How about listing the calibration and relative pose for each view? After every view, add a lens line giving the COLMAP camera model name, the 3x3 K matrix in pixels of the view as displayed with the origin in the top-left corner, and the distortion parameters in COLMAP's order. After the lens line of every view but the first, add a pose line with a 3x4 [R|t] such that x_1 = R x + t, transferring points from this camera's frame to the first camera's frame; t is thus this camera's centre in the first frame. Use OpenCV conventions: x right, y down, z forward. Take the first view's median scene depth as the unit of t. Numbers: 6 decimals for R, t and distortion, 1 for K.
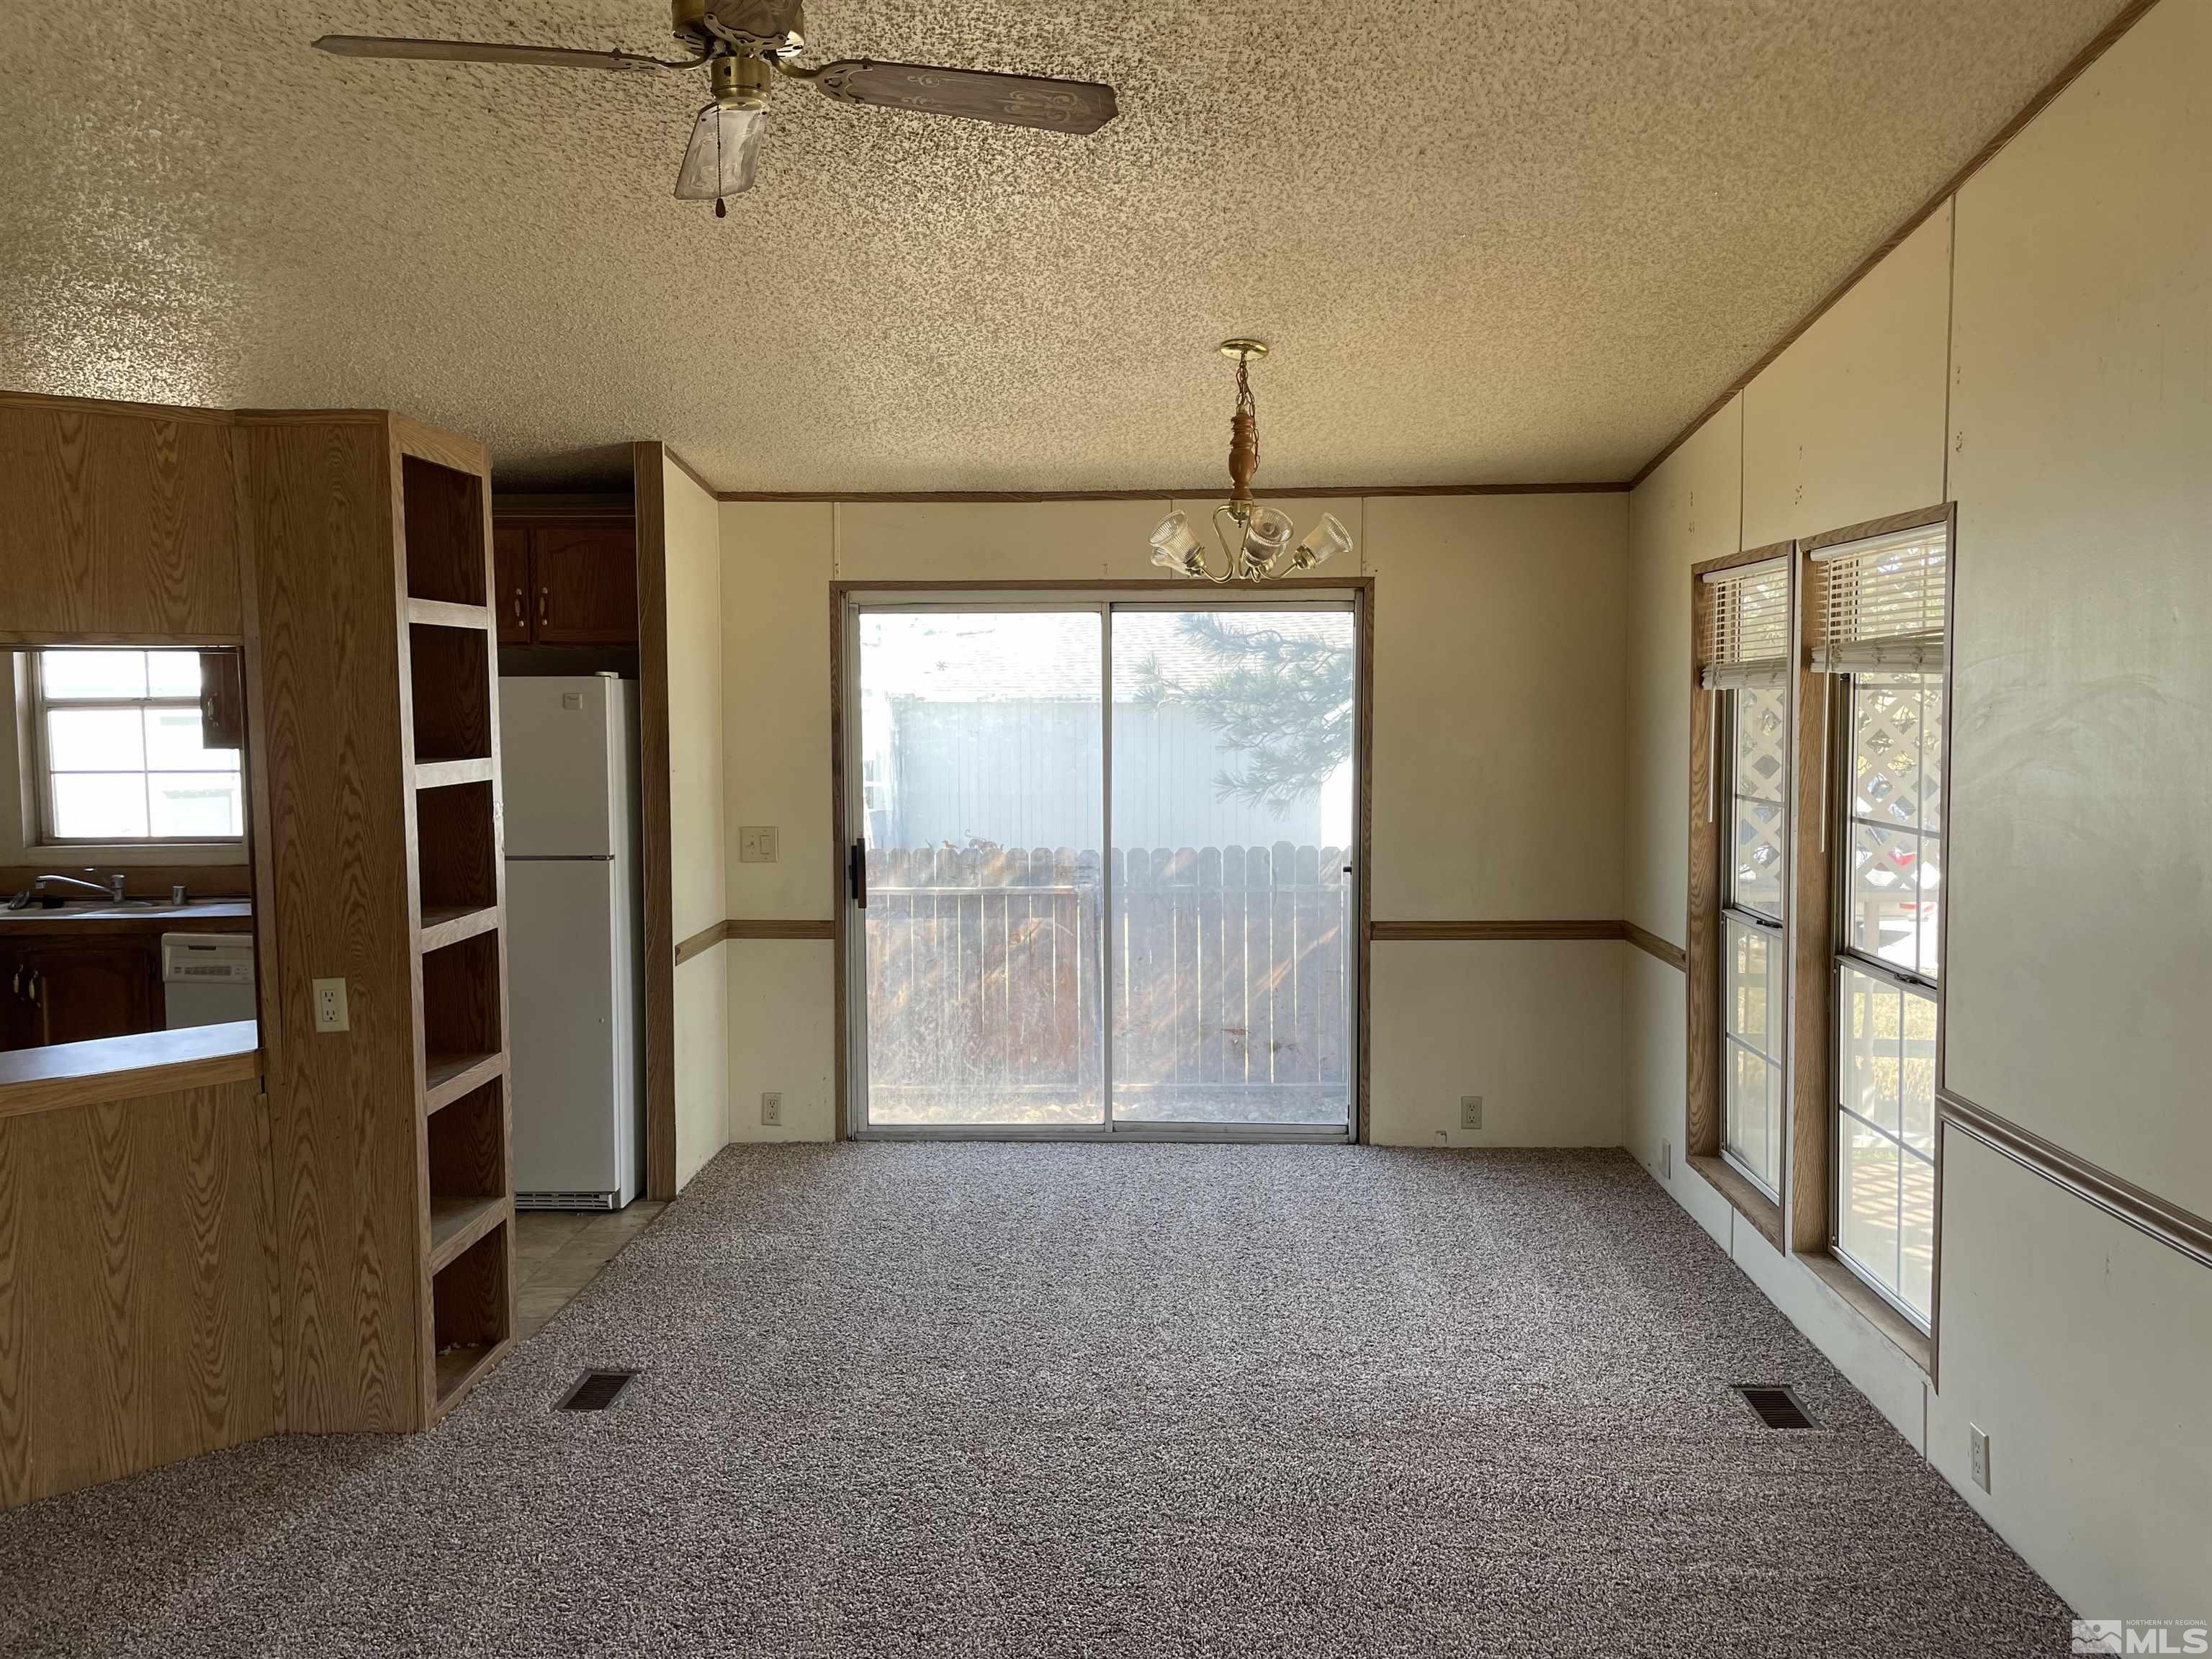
lens RADIAL K [[1665.3, 0, 1119.8], [0, 1665.3, 825.3], [0, 0, 1]] dist [0.093343, -0.124295]
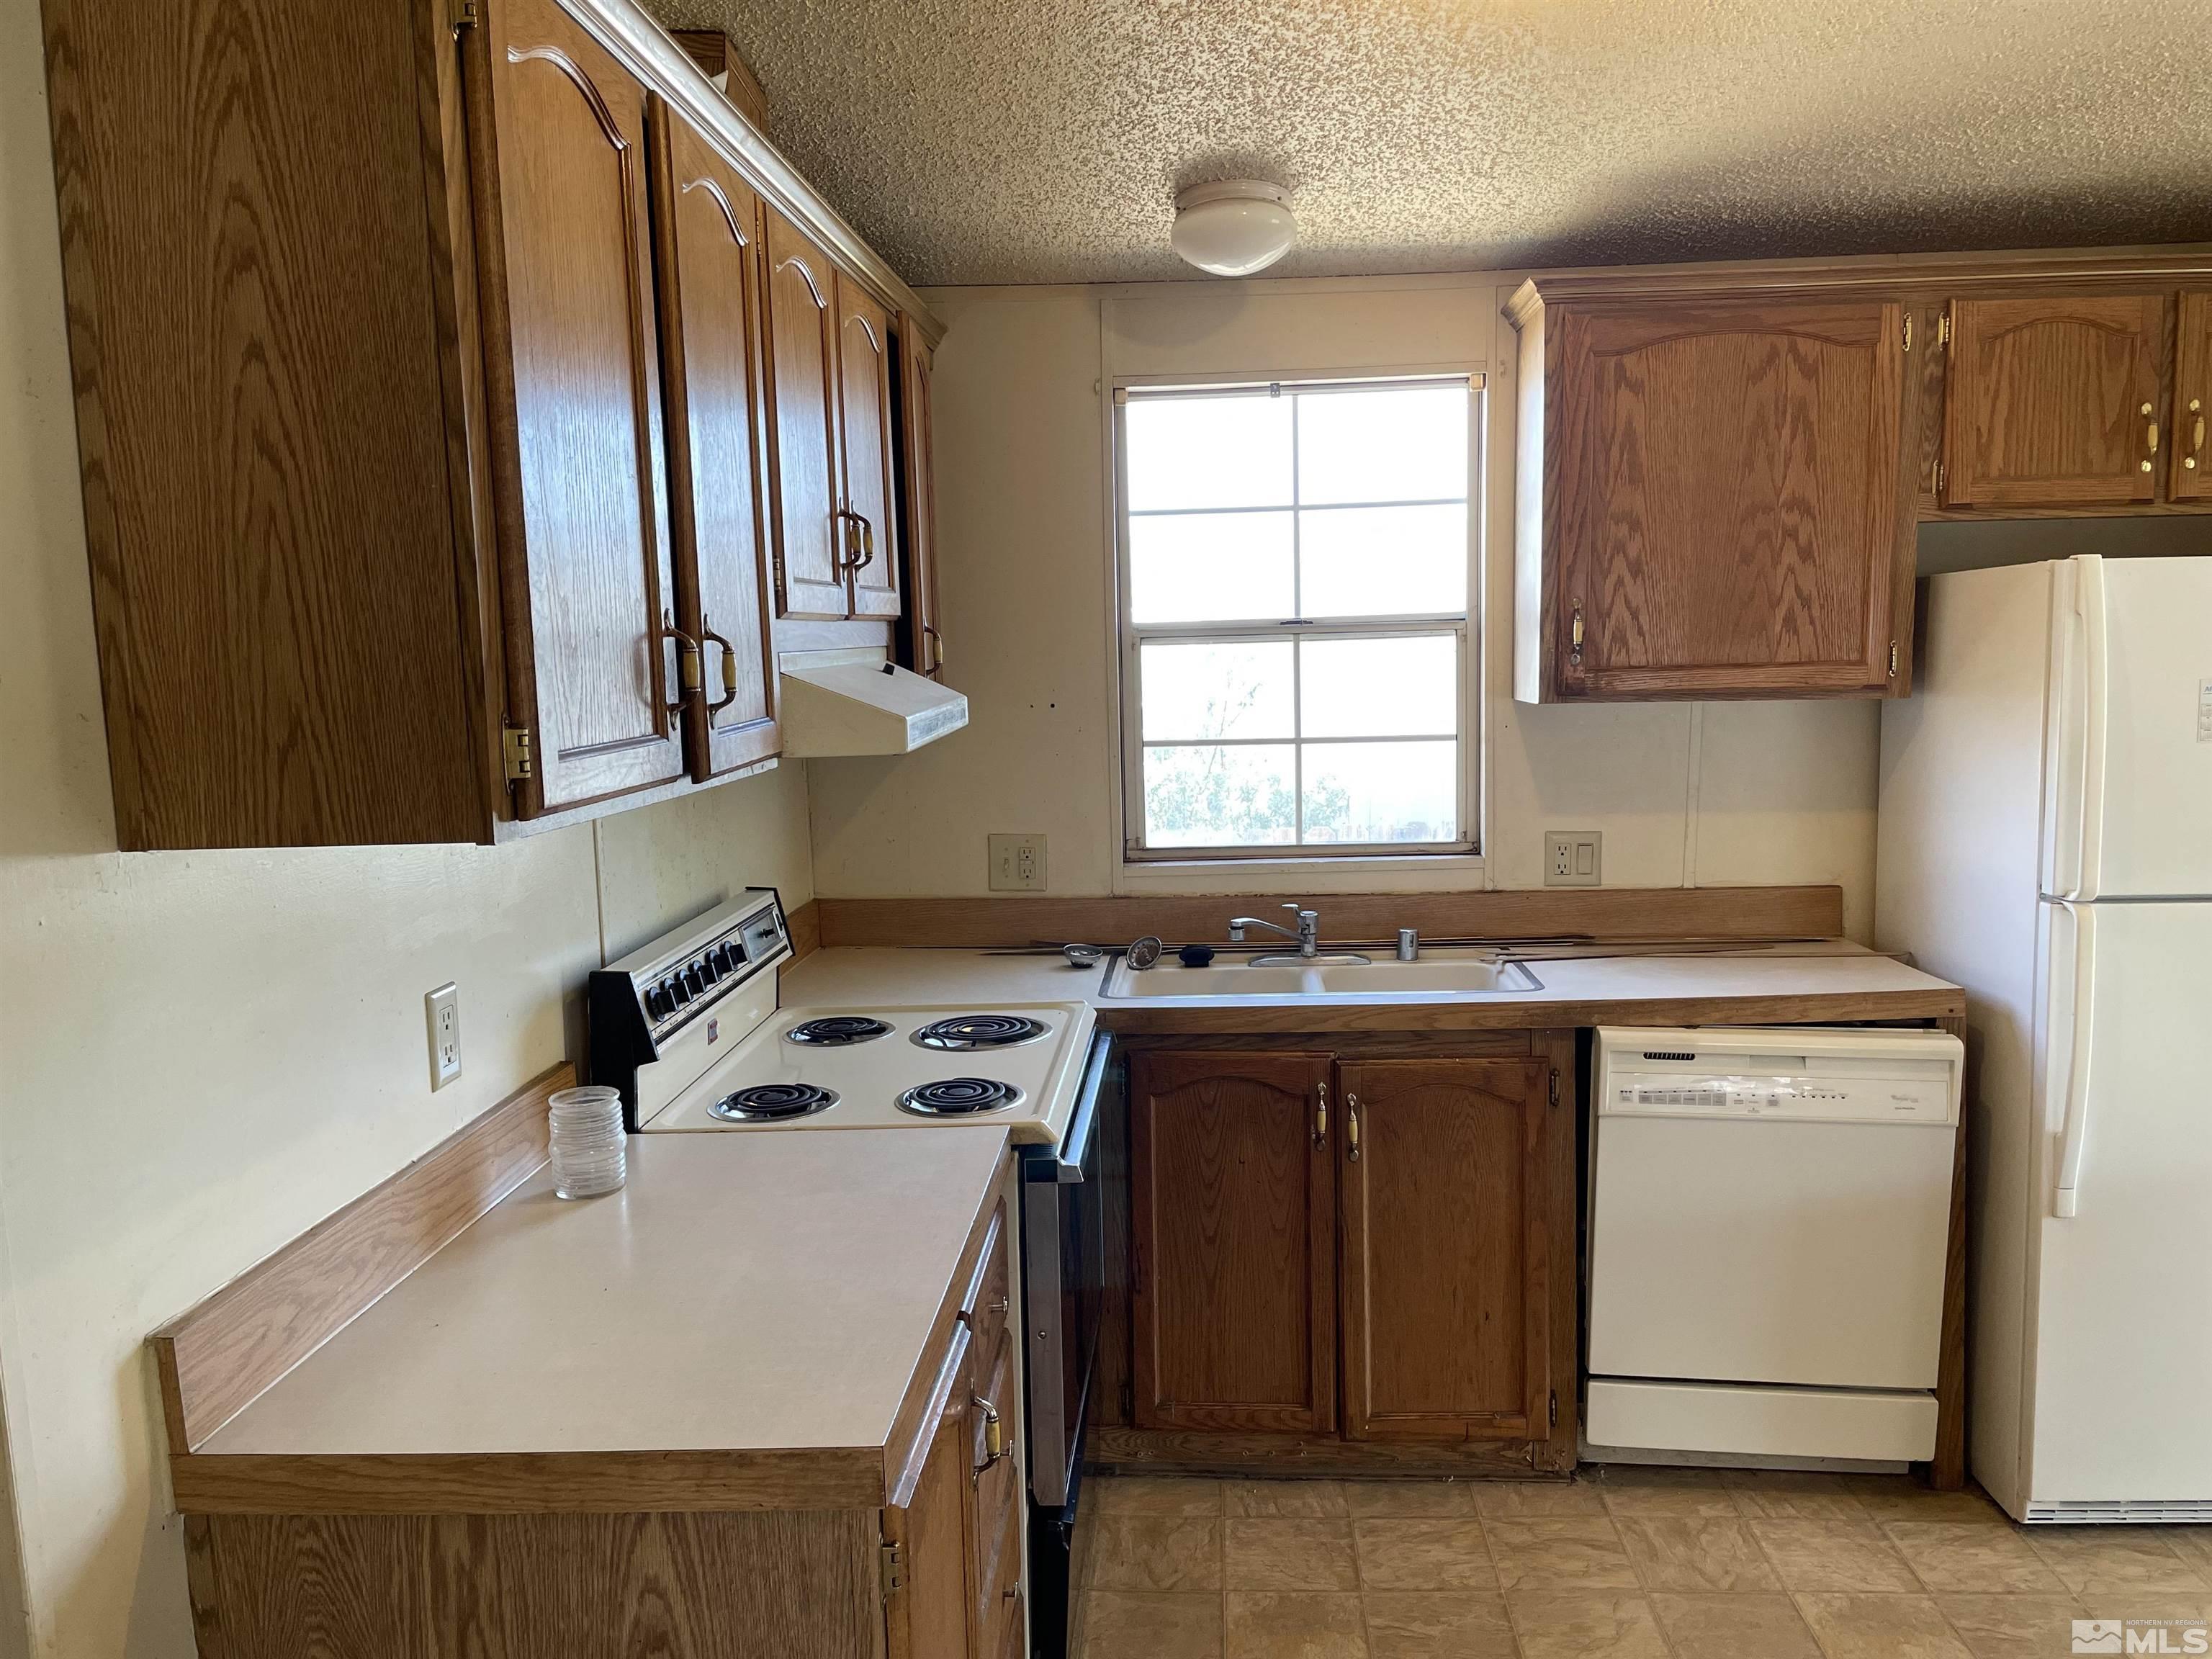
lens RADIAL K [[1665.3, 0, 1106.6], [0, 1665.3, 843.0], [0, 0, 1]] dist [0.093343, -0.124295]
pose [[0.999444, -0.011899, -0.031160, -0.723587], [0.013501, 0.998570, 0.051732, -0.030742], [0.030500, -0.052124, 0.998175, 0.447163]]
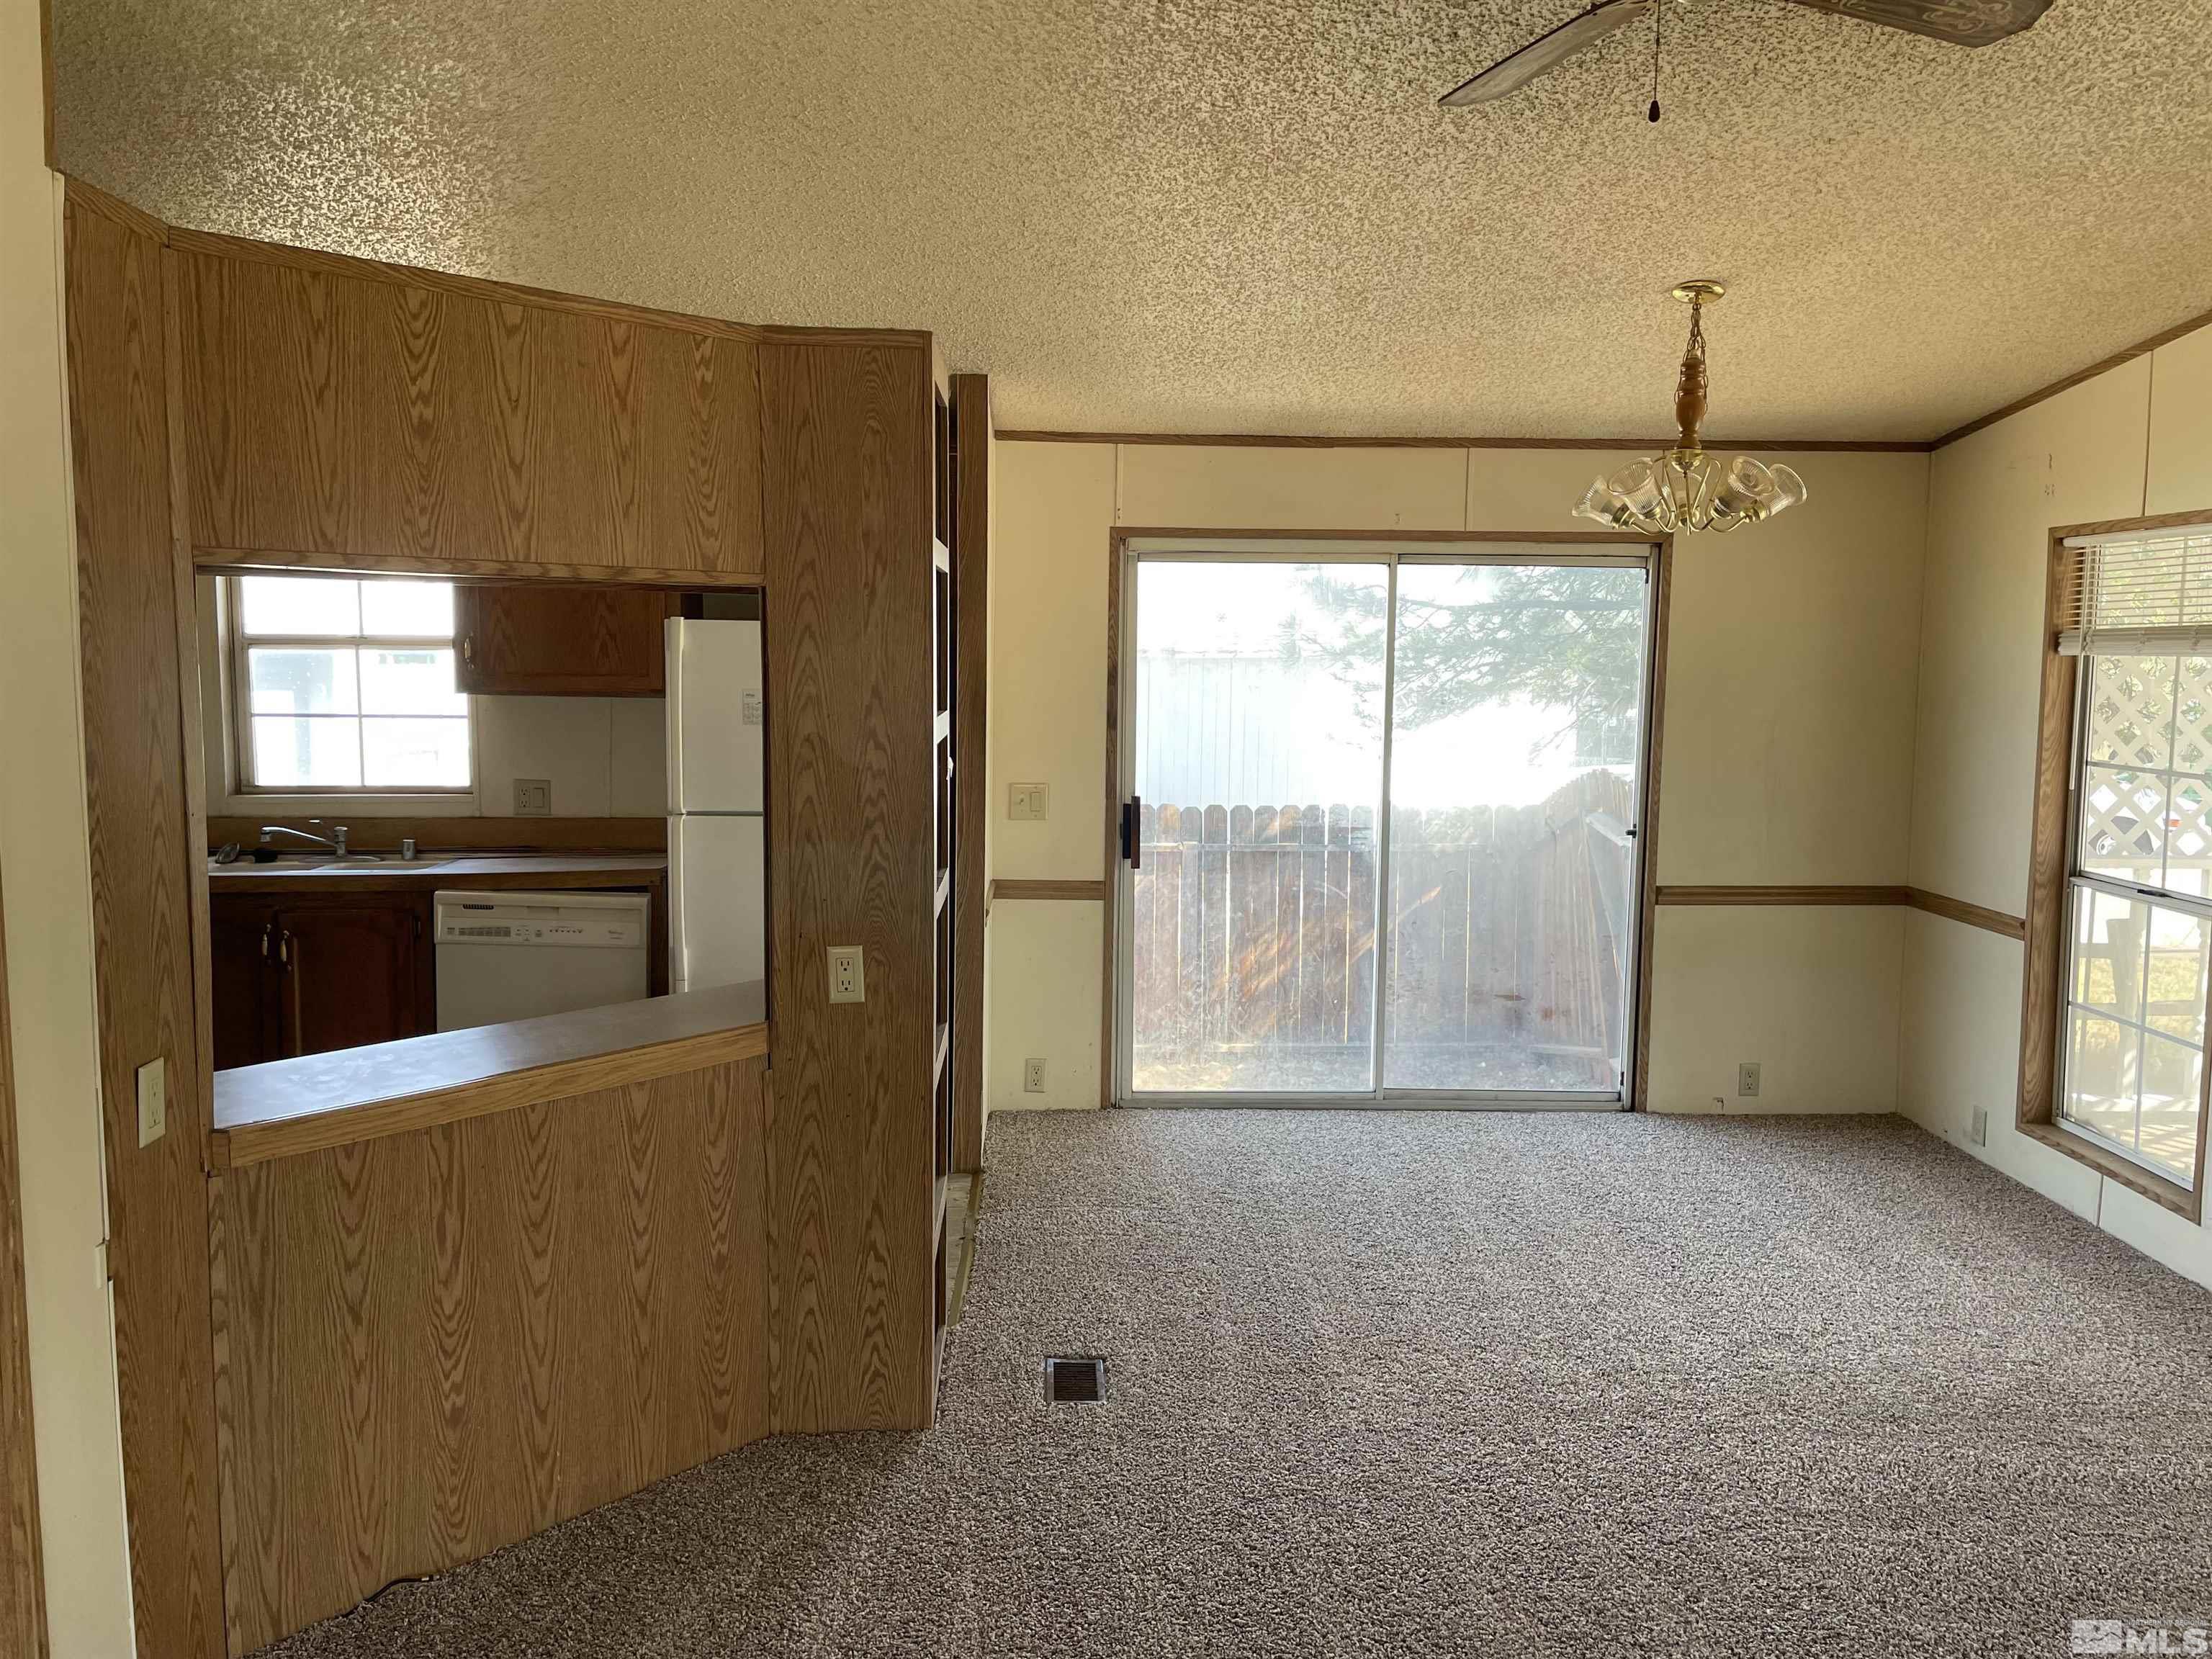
lens RADIAL K [[1665.3, 0, 1138.7], [0, 1665.3, 820.5], [0, 0, 1]] dist [0.093343, -0.124295]
pose [[0.996607, 0.008687, 0.081849, -0.260314], [-0.010737, 0.999639, 0.024648, -0.002034], [-0.081605, -0.025443, 0.996340, 0.048215]]
